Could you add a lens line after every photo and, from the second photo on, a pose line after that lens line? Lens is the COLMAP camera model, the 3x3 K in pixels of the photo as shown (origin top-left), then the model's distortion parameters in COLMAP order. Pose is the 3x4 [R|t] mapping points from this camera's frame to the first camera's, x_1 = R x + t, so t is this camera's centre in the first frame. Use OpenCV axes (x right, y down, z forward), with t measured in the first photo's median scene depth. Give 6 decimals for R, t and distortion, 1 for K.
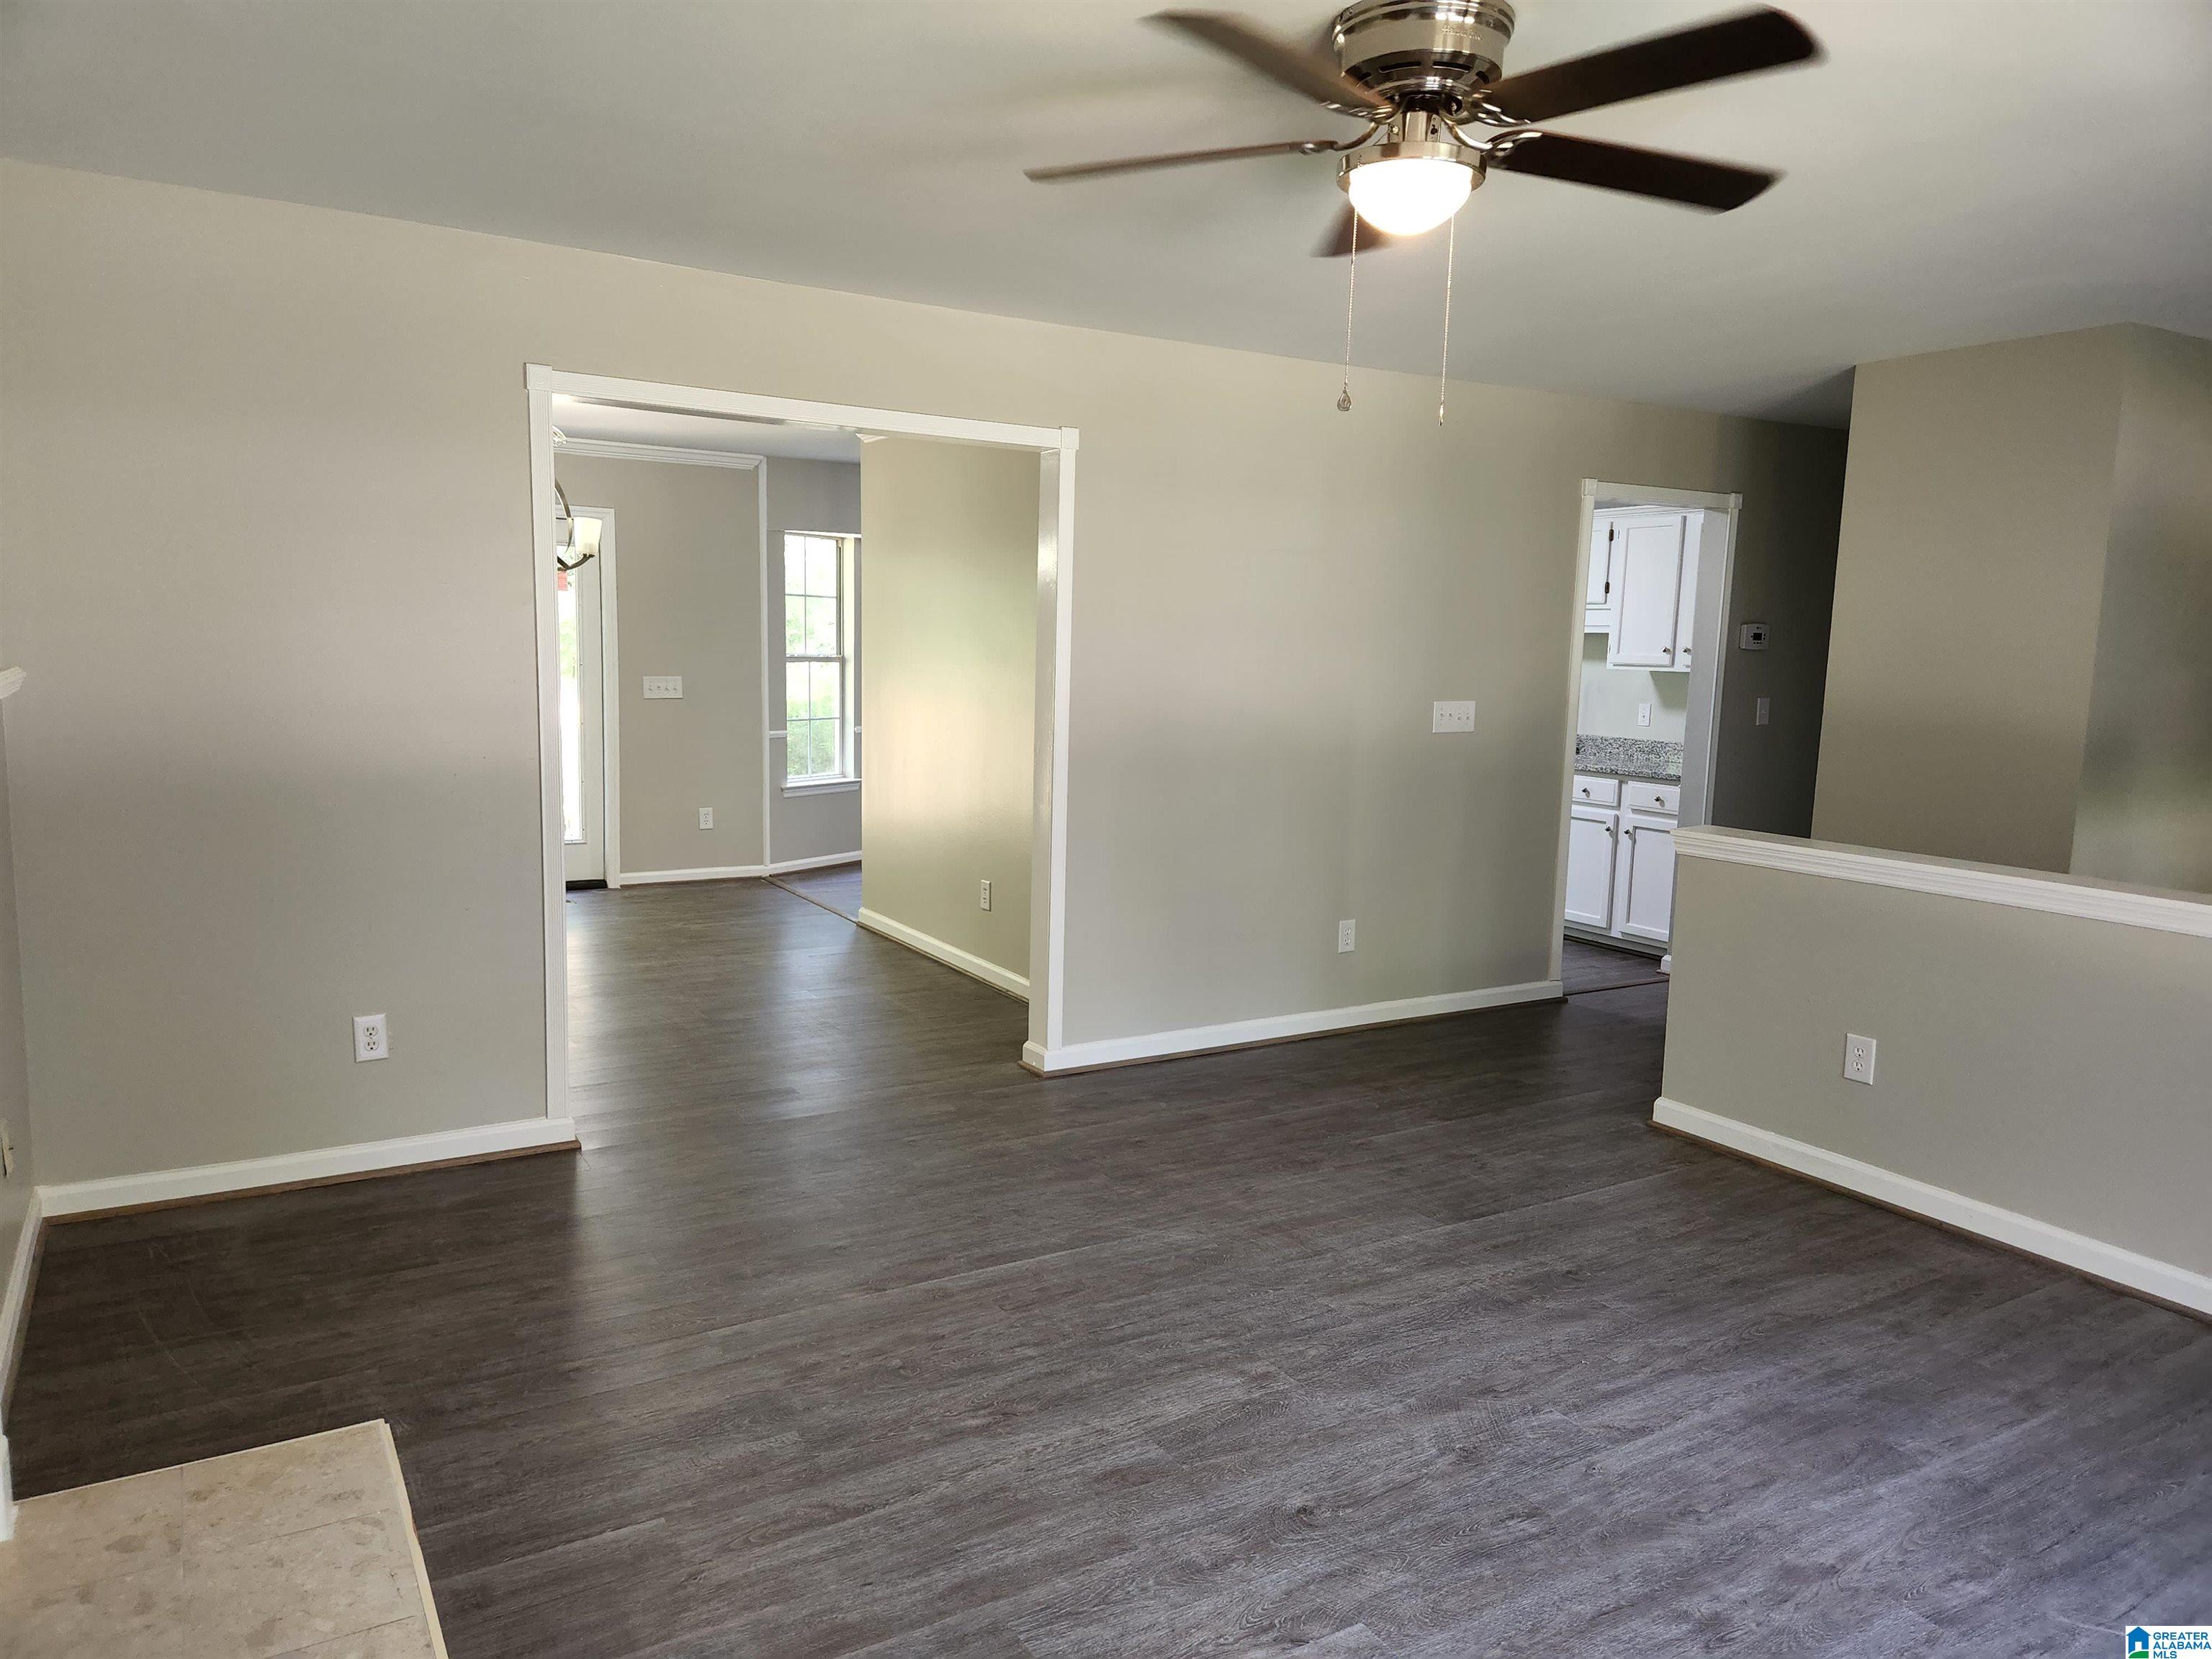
lens RADIAL K [[1483.8, 0, 1111.4], [0, 1483.8, 830.7], [0, 0, 1]] dist [0.067709, -0.058410]
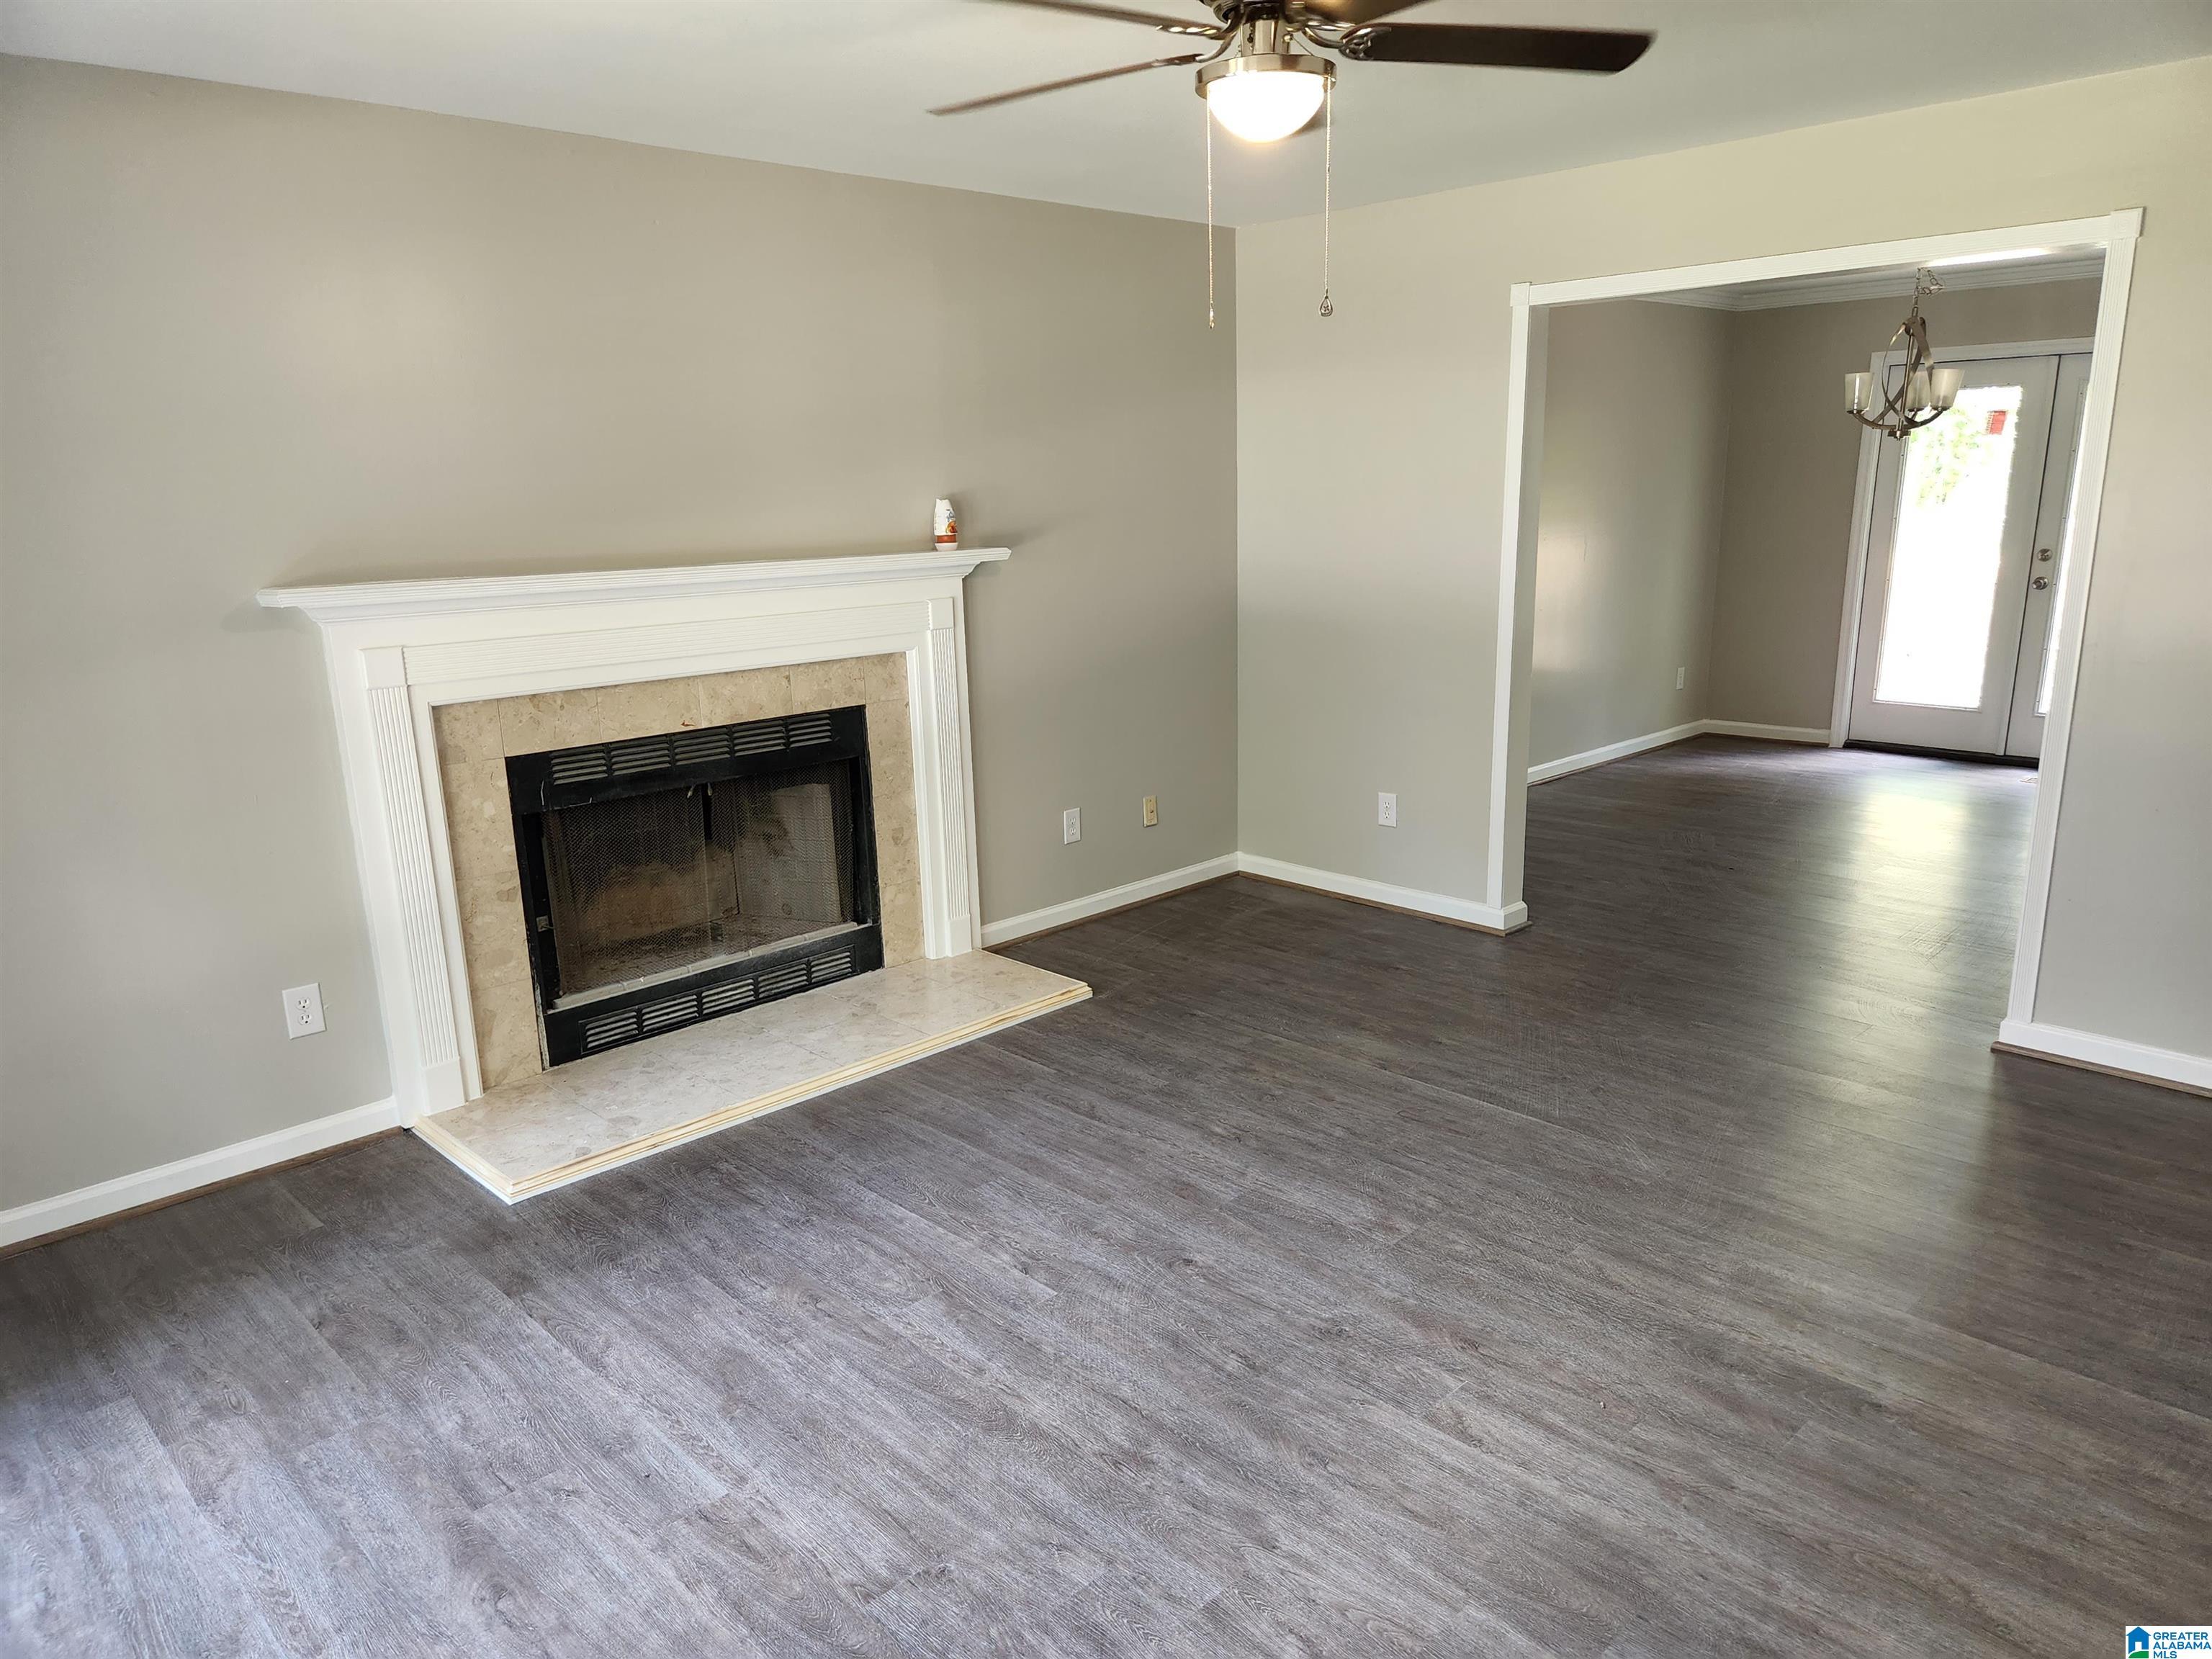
lens RADIAL K [[1483.8, 0, 1111.4], [0, 1483.8, 830.7], [0, 0, 1]] dist [0.067709, -0.058410]
pose [[0.233282, 0.195364, -0.952582, 1.034792], [-0.099226, 0.979279, 0.176539, -0.085834], [0.967333, 0.053337, 0.247833, 0.532120]]
